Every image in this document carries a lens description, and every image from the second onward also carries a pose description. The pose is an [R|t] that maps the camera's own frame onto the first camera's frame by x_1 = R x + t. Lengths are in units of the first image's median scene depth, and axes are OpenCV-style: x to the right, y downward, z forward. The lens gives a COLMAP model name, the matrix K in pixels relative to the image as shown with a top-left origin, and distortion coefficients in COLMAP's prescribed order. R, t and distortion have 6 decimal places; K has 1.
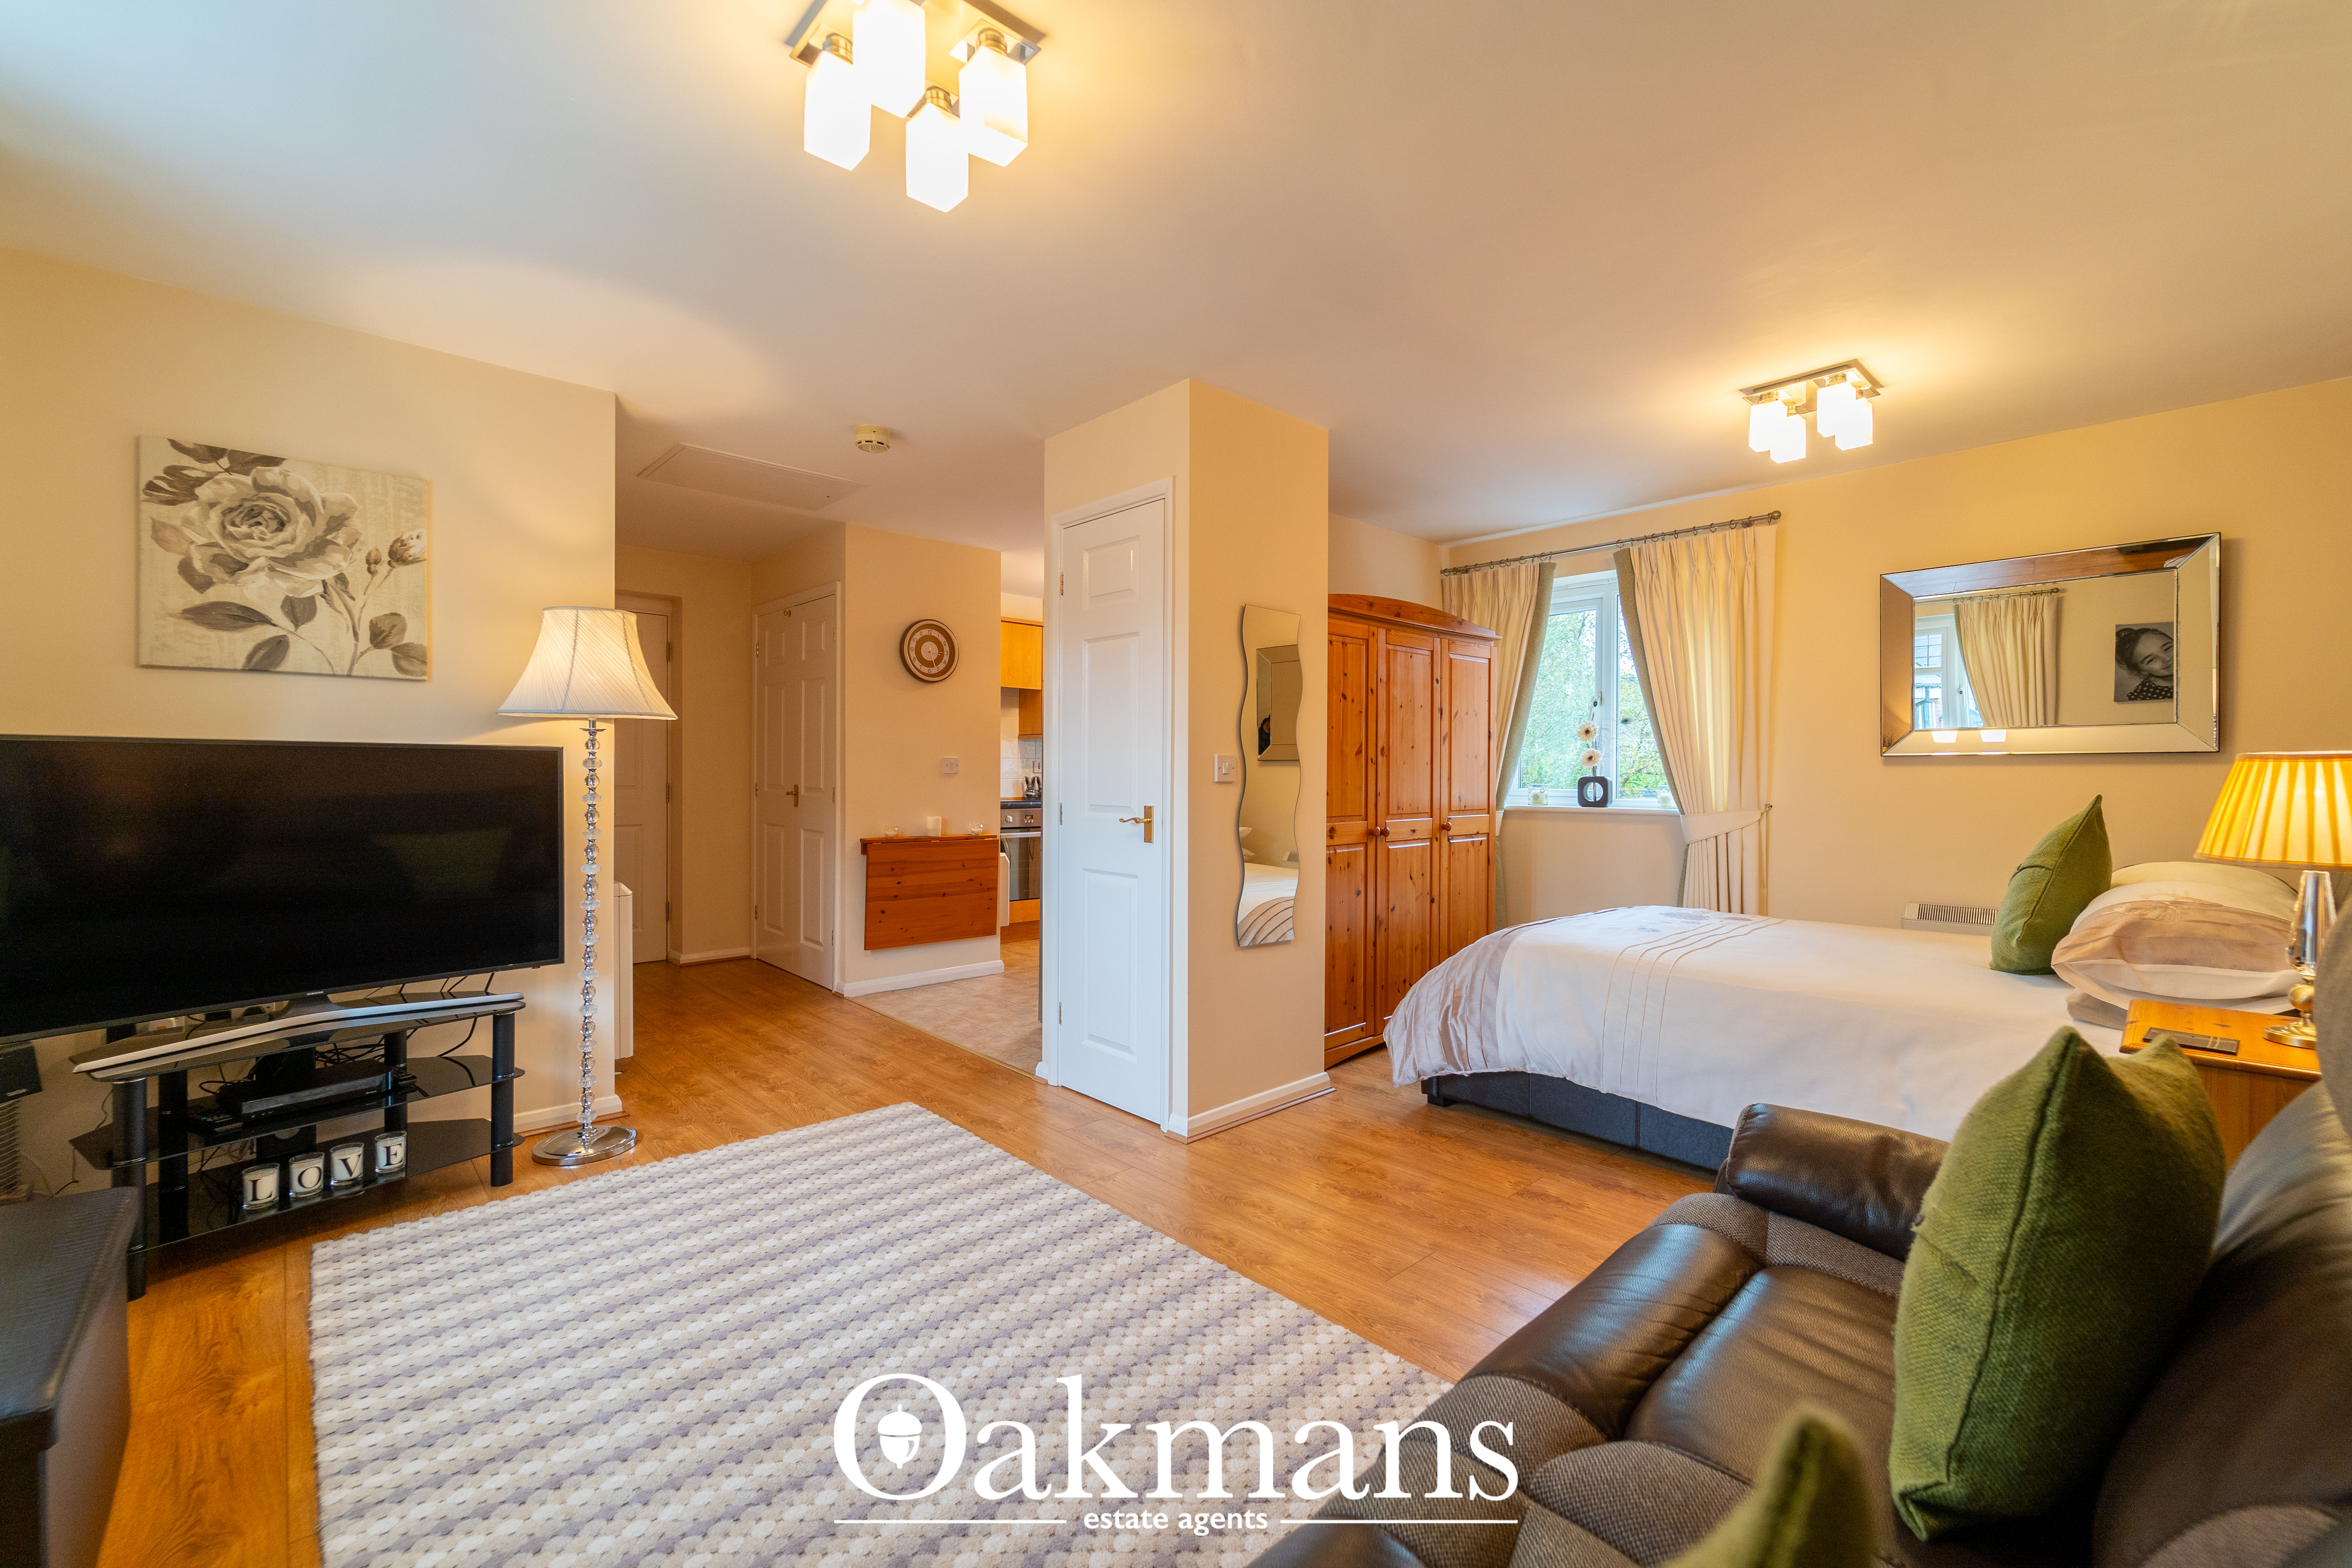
lens RADIAL K [[971.3, 0, 1191.0], [0, 971.3, 776.0], [0, 0, 1]] dist [0.013966, 0.000167]
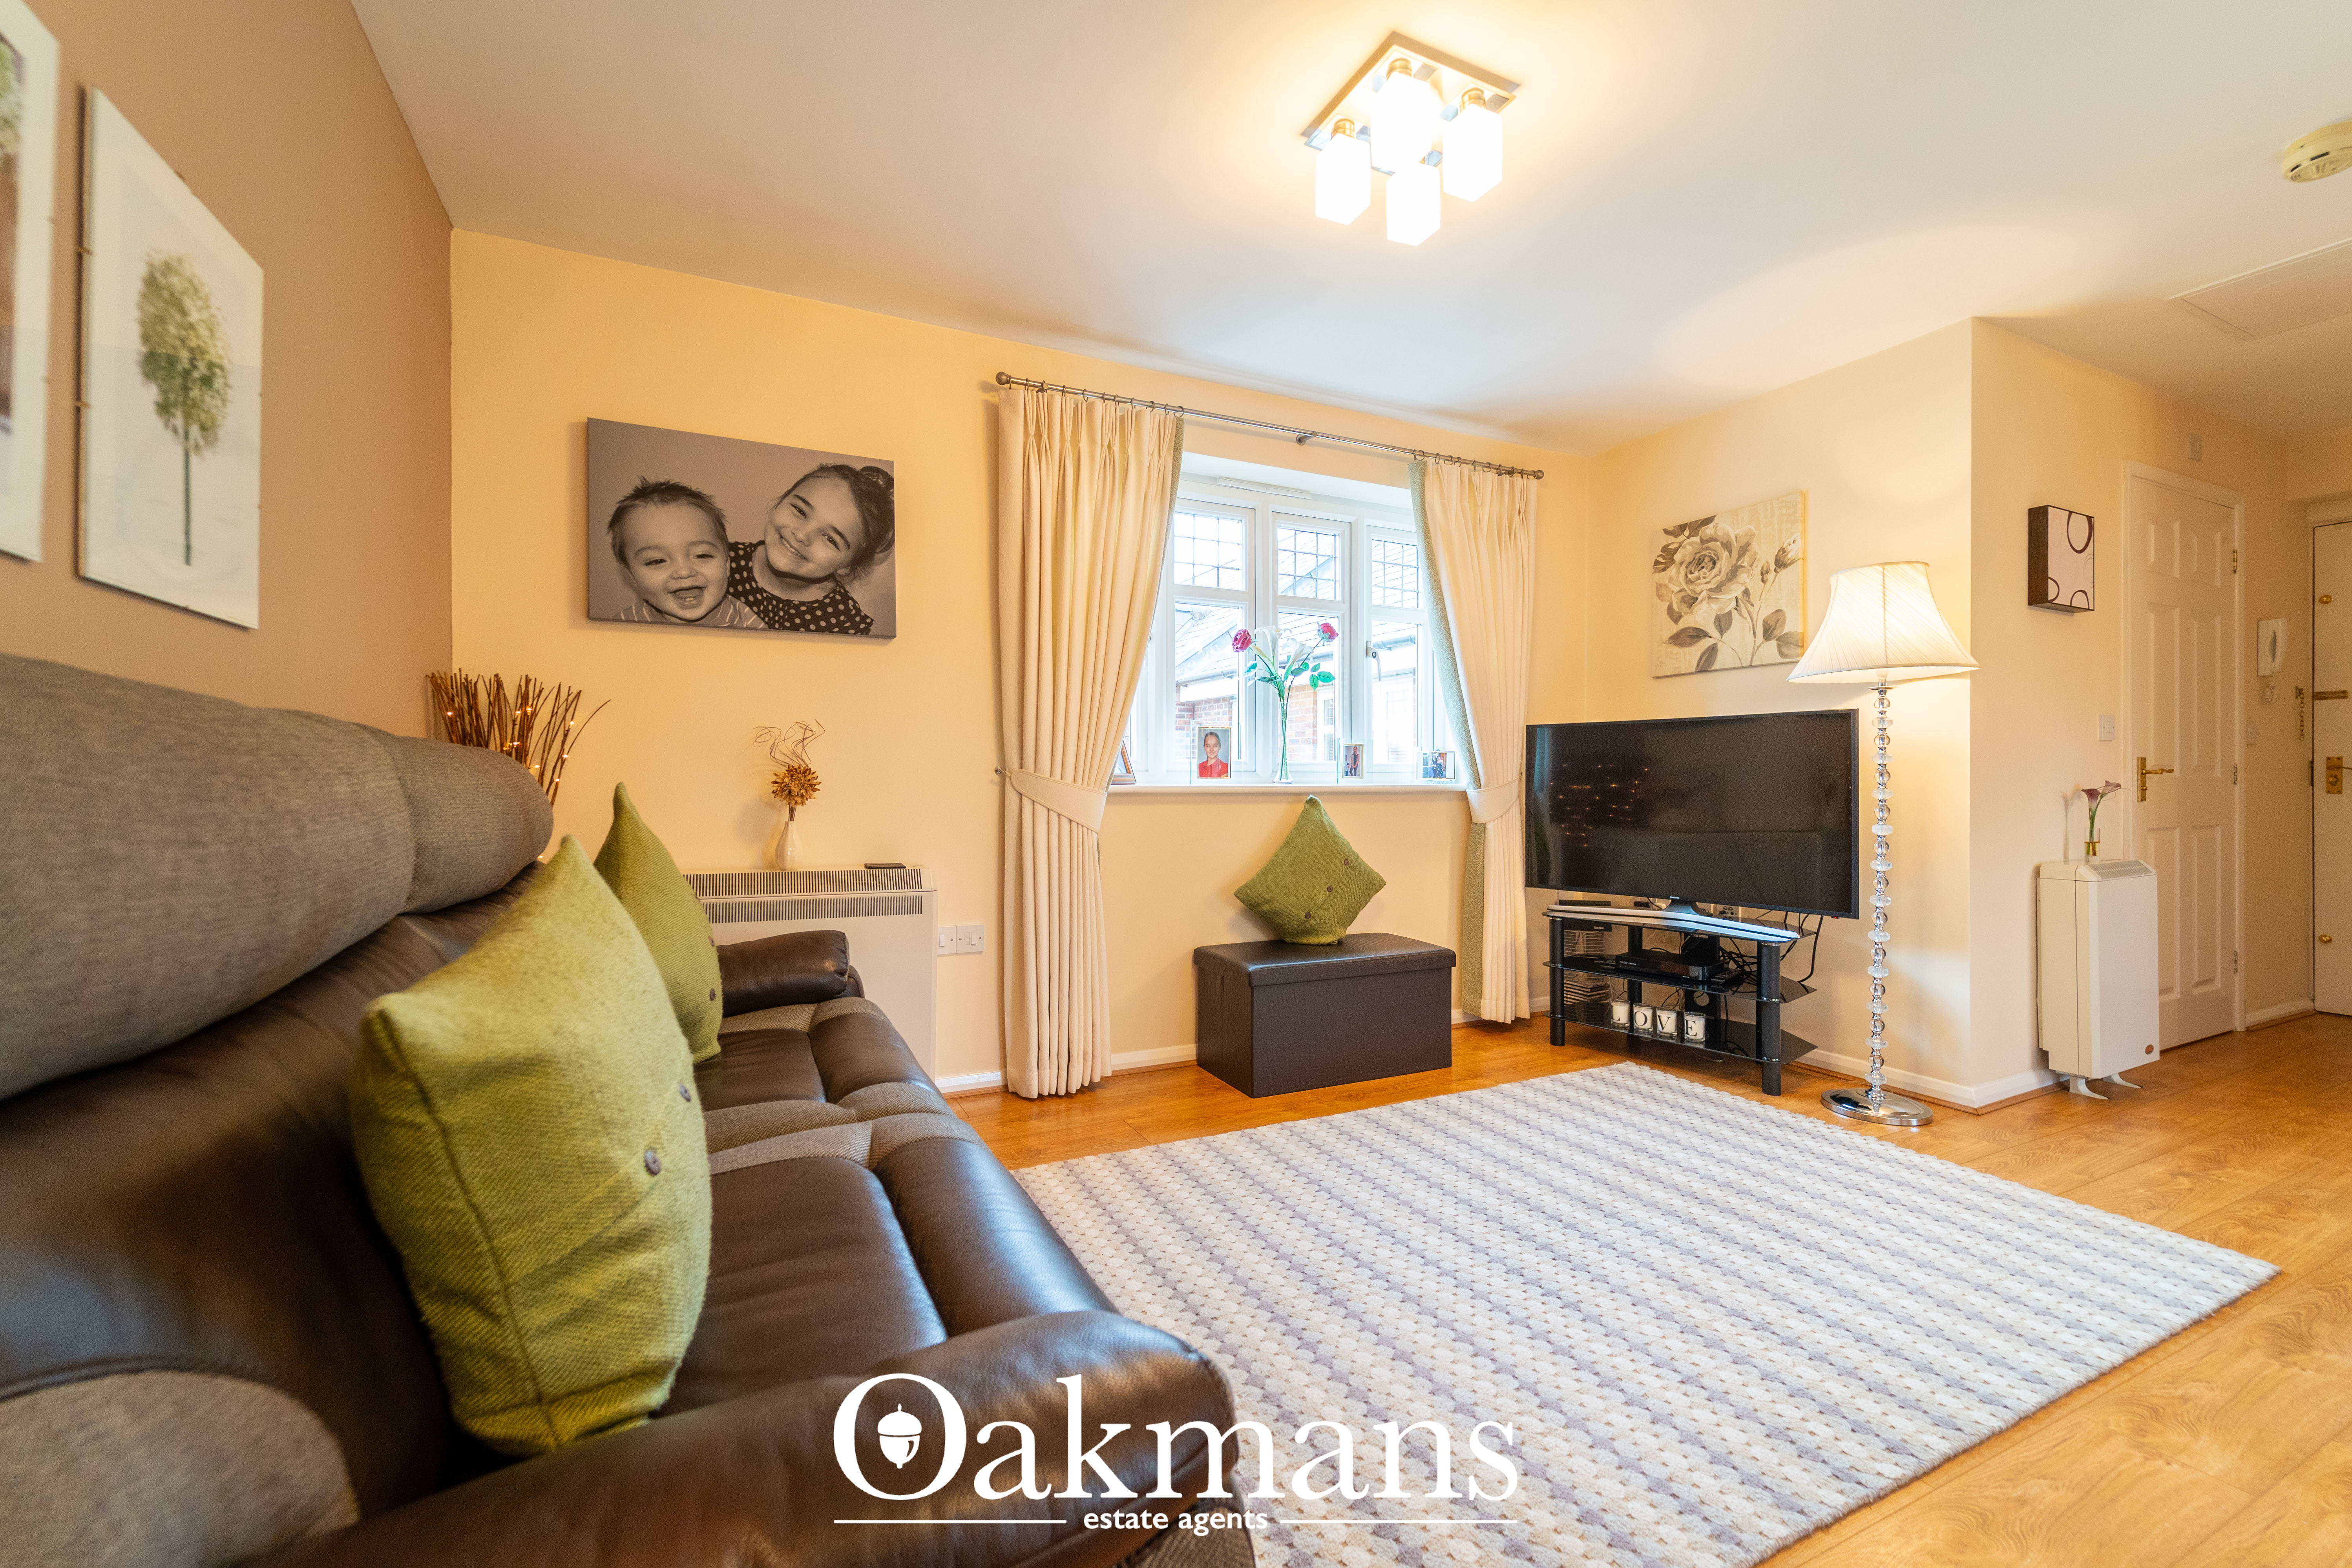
lens RADIAL K [[971.3, 0, 1191.0], [0, 971.3, 776.0], [0, 0, 1]] dist [0.013966, 0.000167]
pose [[-0.282694, -0.012169, -0.959133, 0.594988], [-0.006098, 0.999922, -0.010889, 0.062558], [0.959191, 0.002770, -0.282746, 0.681029]]
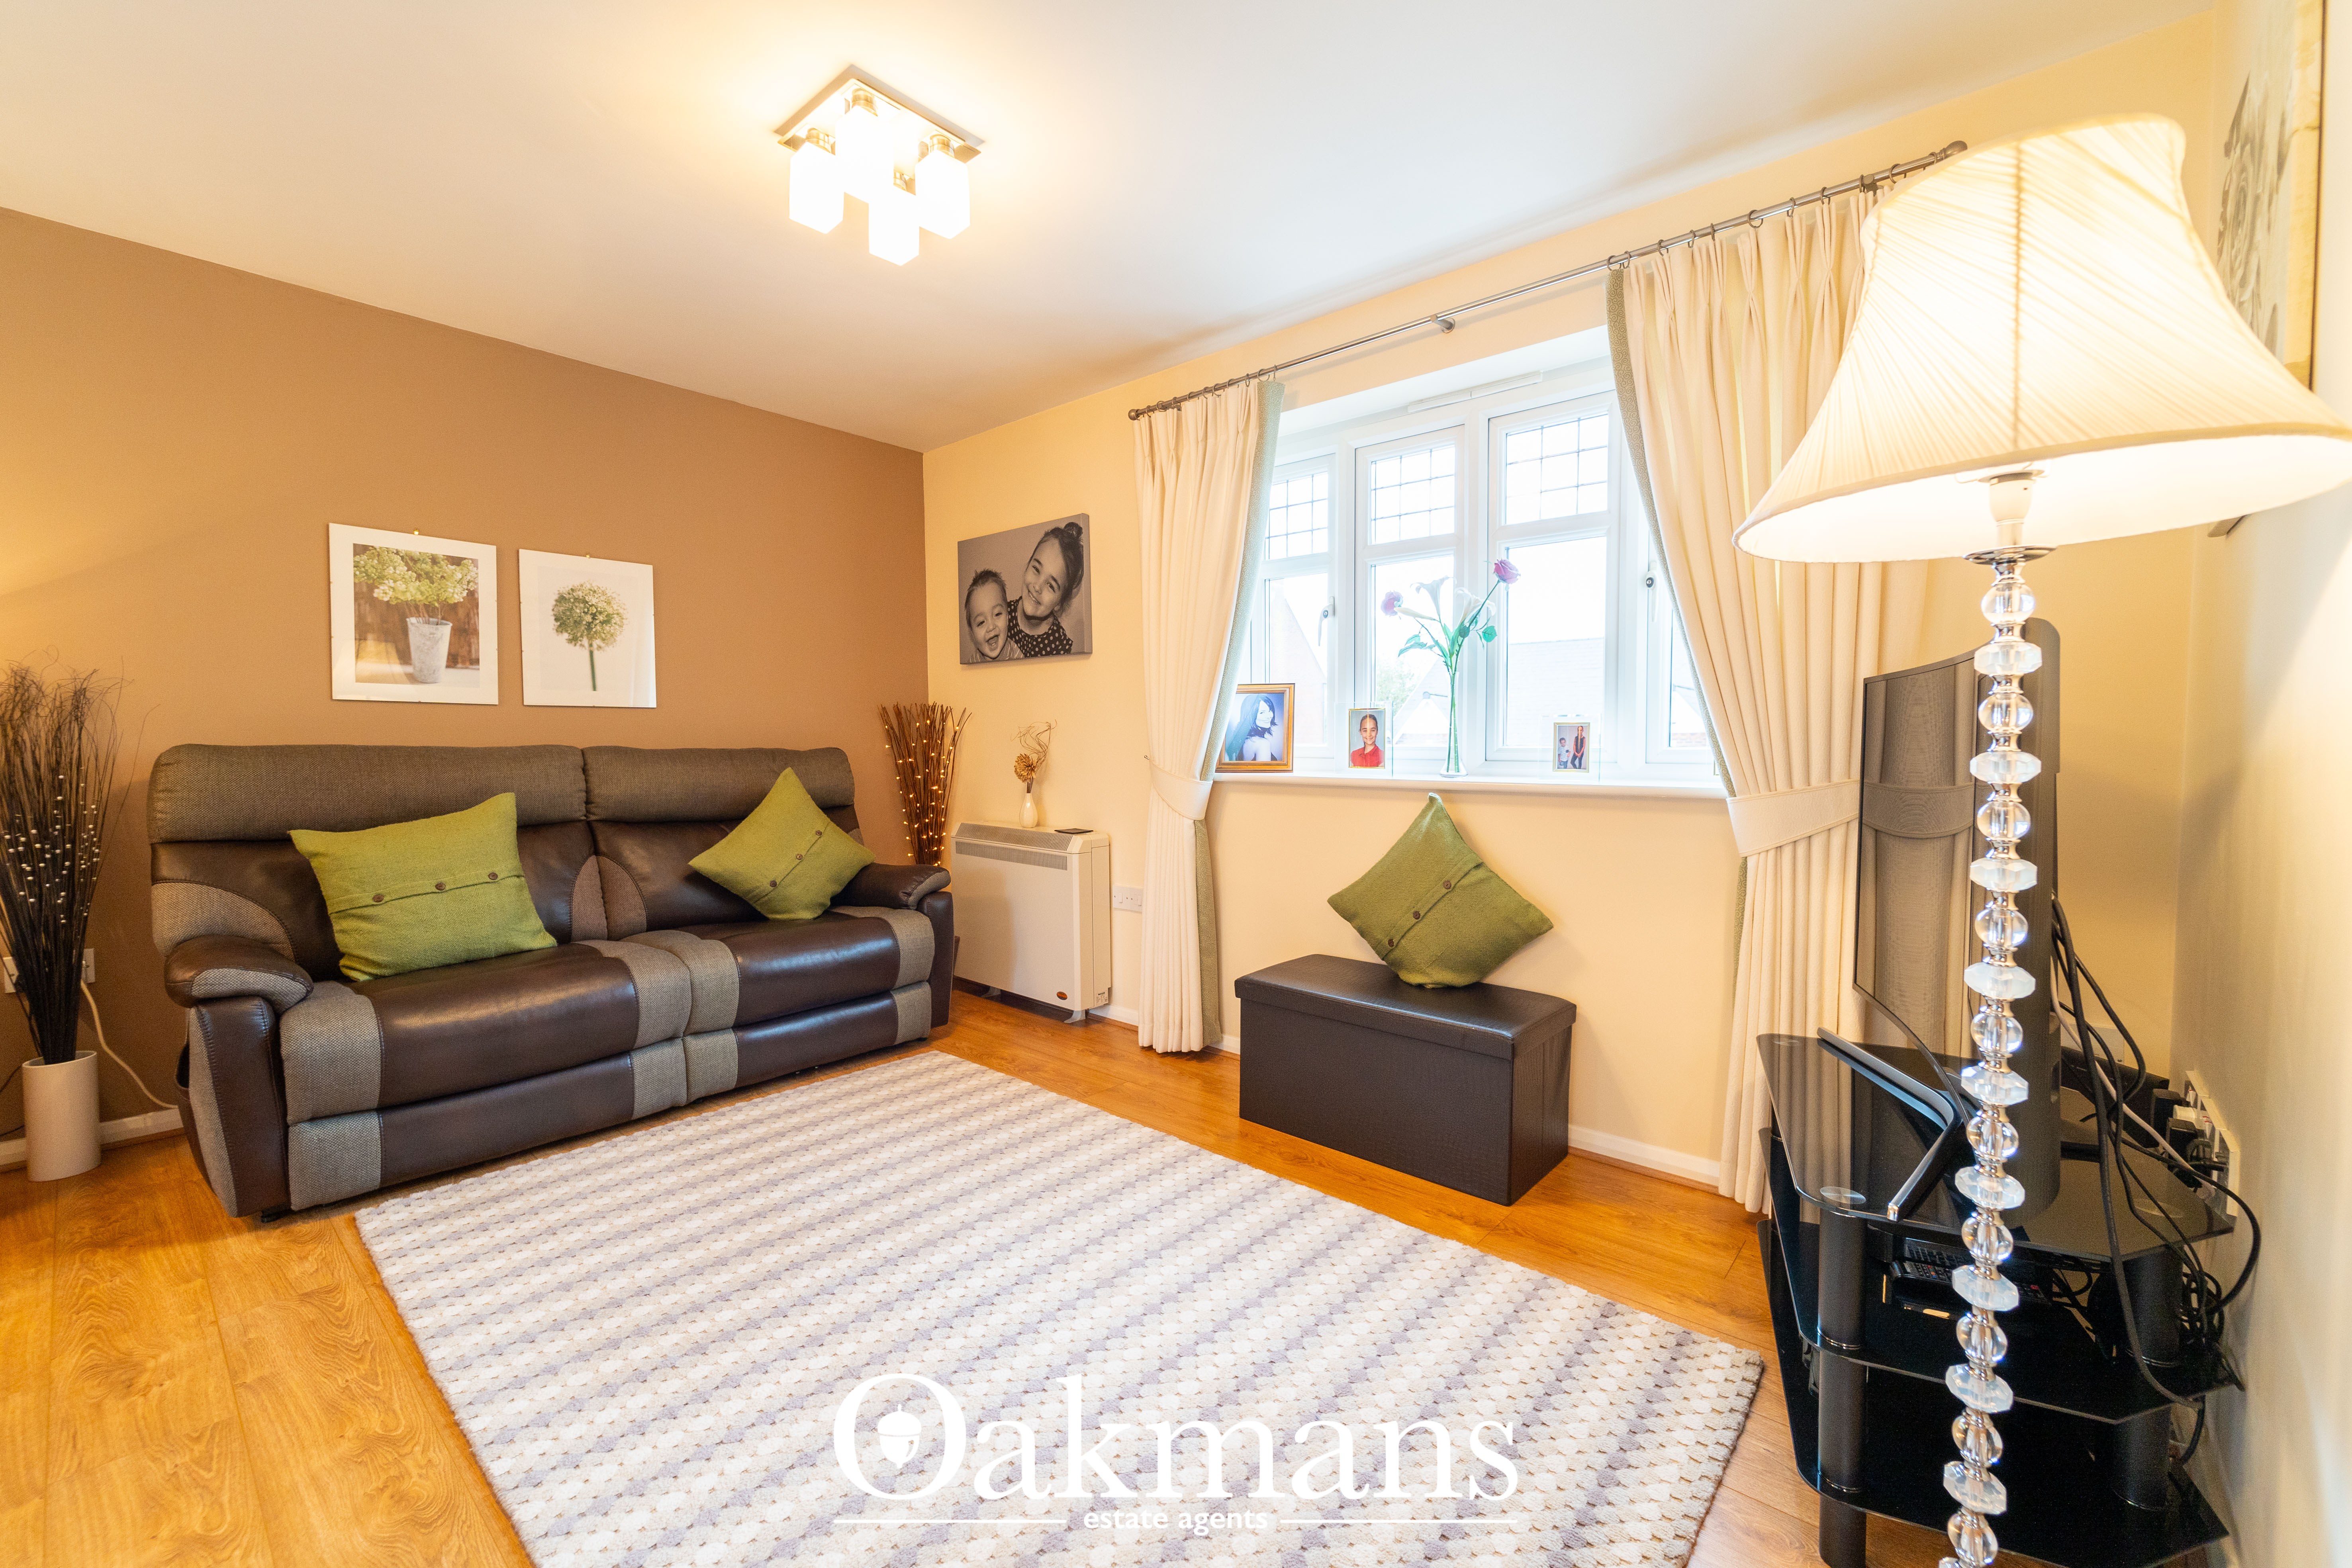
lens RADIAL K [[971.3, 0, 1191.0], [0, 971.3, 776.0], [0, 0, 1]] dist [0.013966, 0.000167]
pose [[-0.994004, 0.000624, -0.109344, -0.339701], [-0.004510, 0.998899, 0.046701, 0.008592], [0.109252, 0.046914, -0.992906, 1.445816]]
